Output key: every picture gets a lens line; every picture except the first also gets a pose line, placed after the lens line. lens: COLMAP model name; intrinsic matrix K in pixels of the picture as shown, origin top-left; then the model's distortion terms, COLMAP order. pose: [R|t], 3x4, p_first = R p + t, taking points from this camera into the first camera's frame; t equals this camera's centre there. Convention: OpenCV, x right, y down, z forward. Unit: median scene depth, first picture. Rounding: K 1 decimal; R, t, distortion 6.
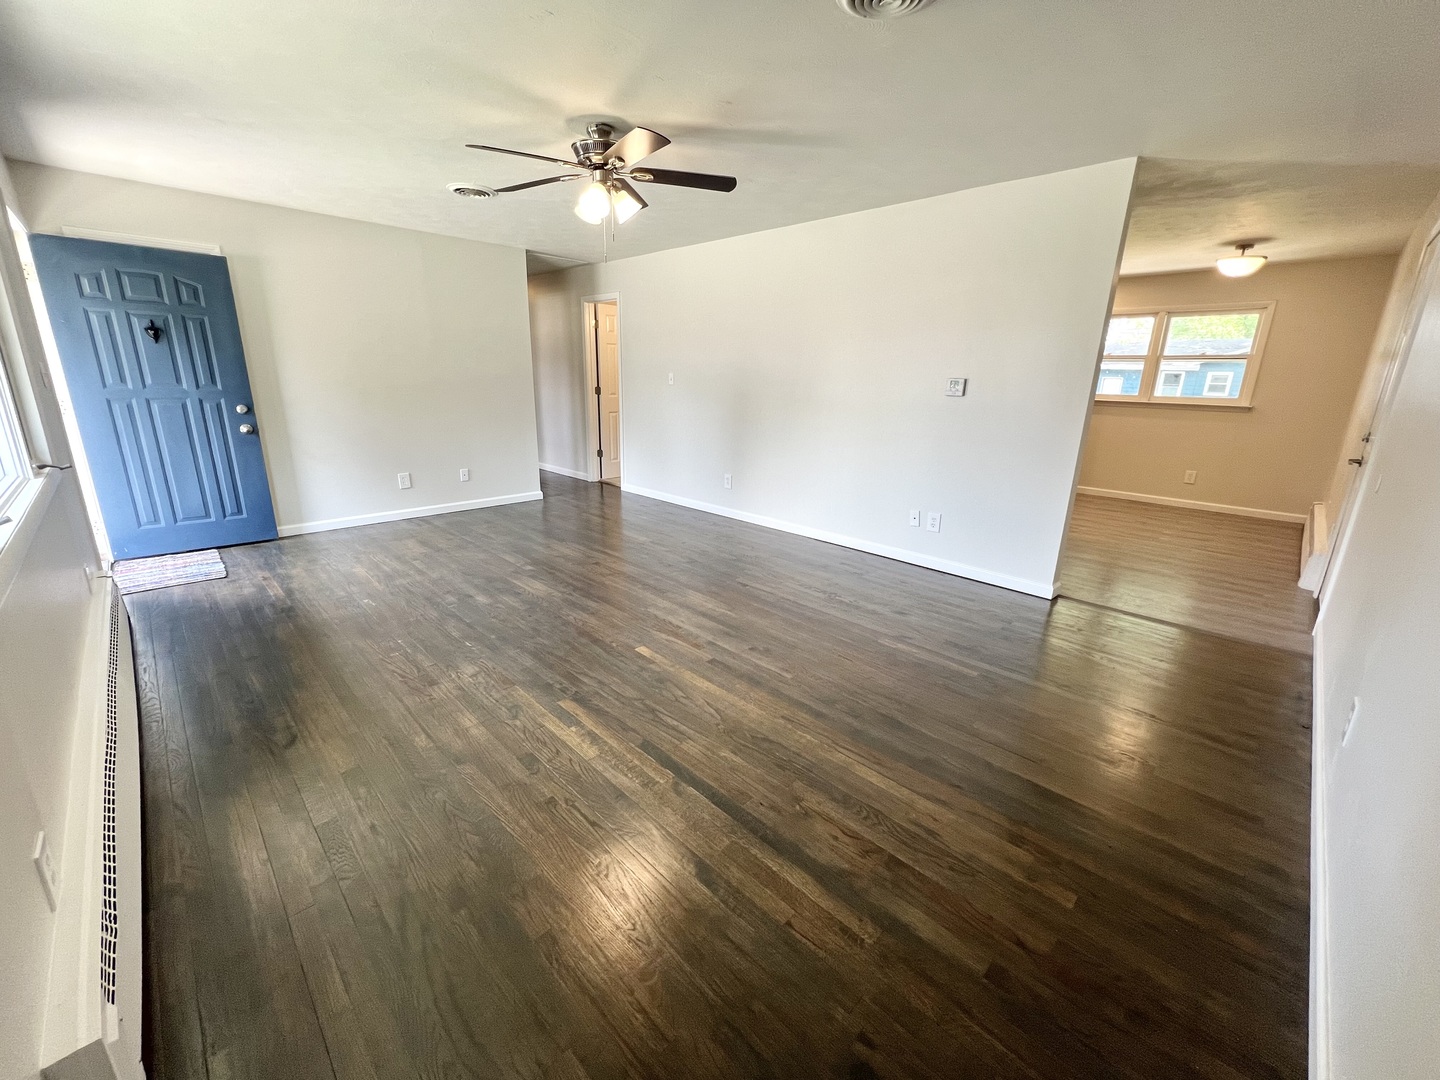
lens RADIAL K [[577.6, 0, 720.0], [0, 577.6, 540.0], [0, 0, 1]] dist [-0.002808, -0.000123]
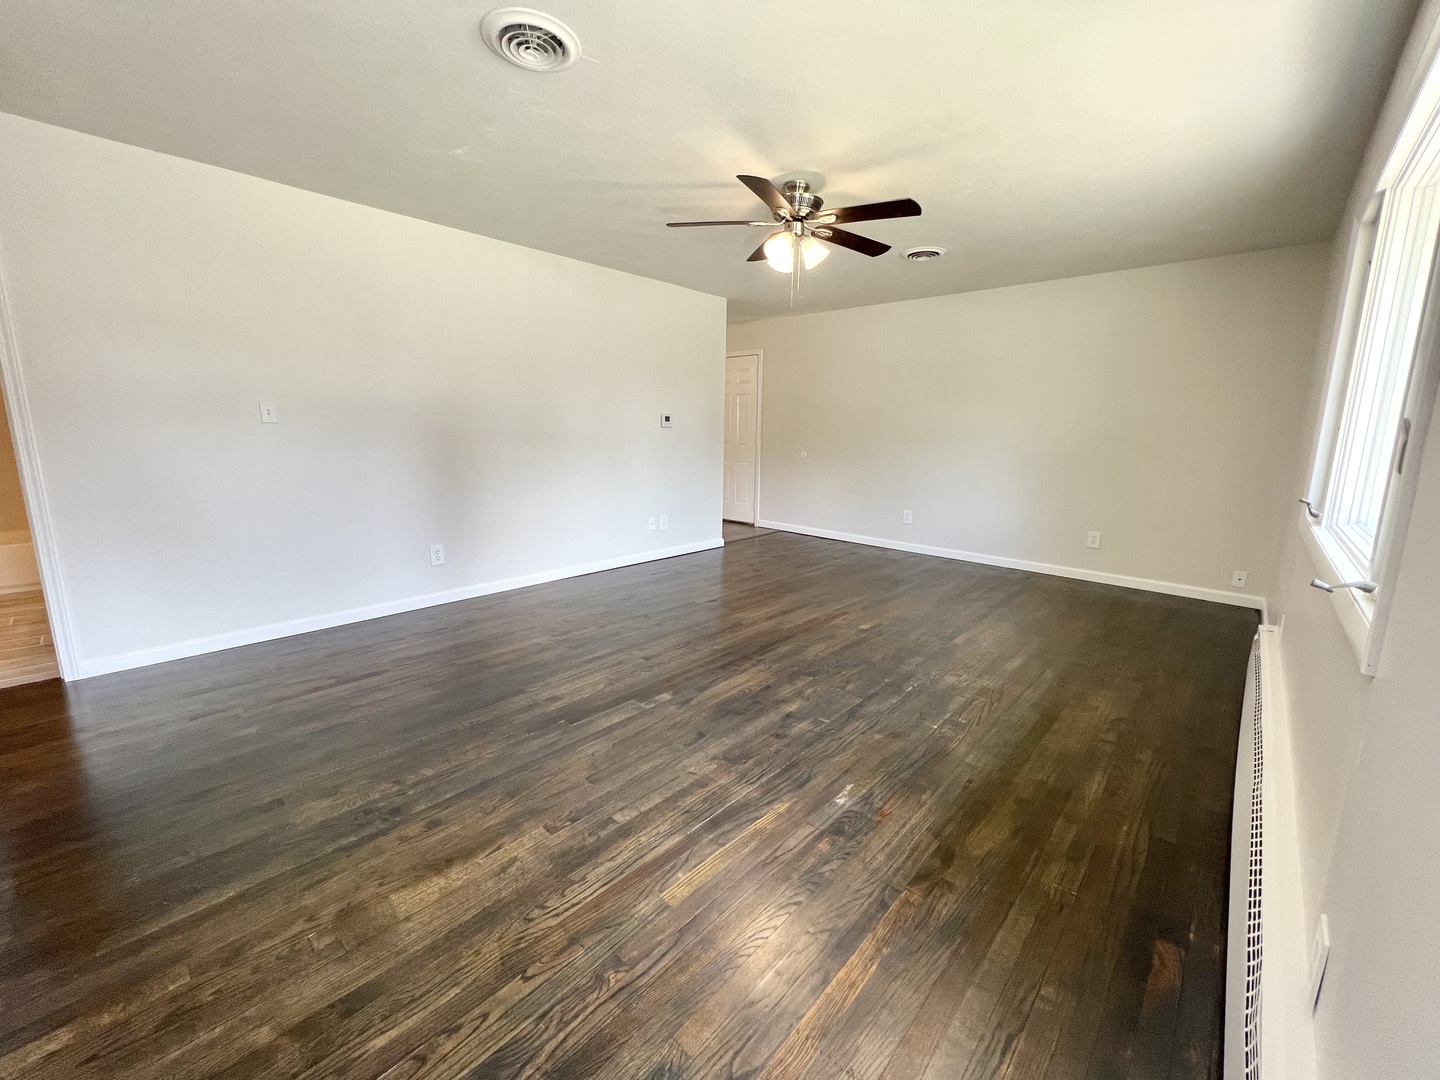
lens RADIAL K [[577.6, 0, 720.0], [0, 577.6, 540.0], [0, 0, 1]] dist [-0.002808, -0.000123]
pose [[-0.043020, -0.211716, 0.976384, -1.112255], [0.260656, 0.941063, 0.215542, -0.291644], [-0.964473, 0.263773, 0.014700, 1.039563]]
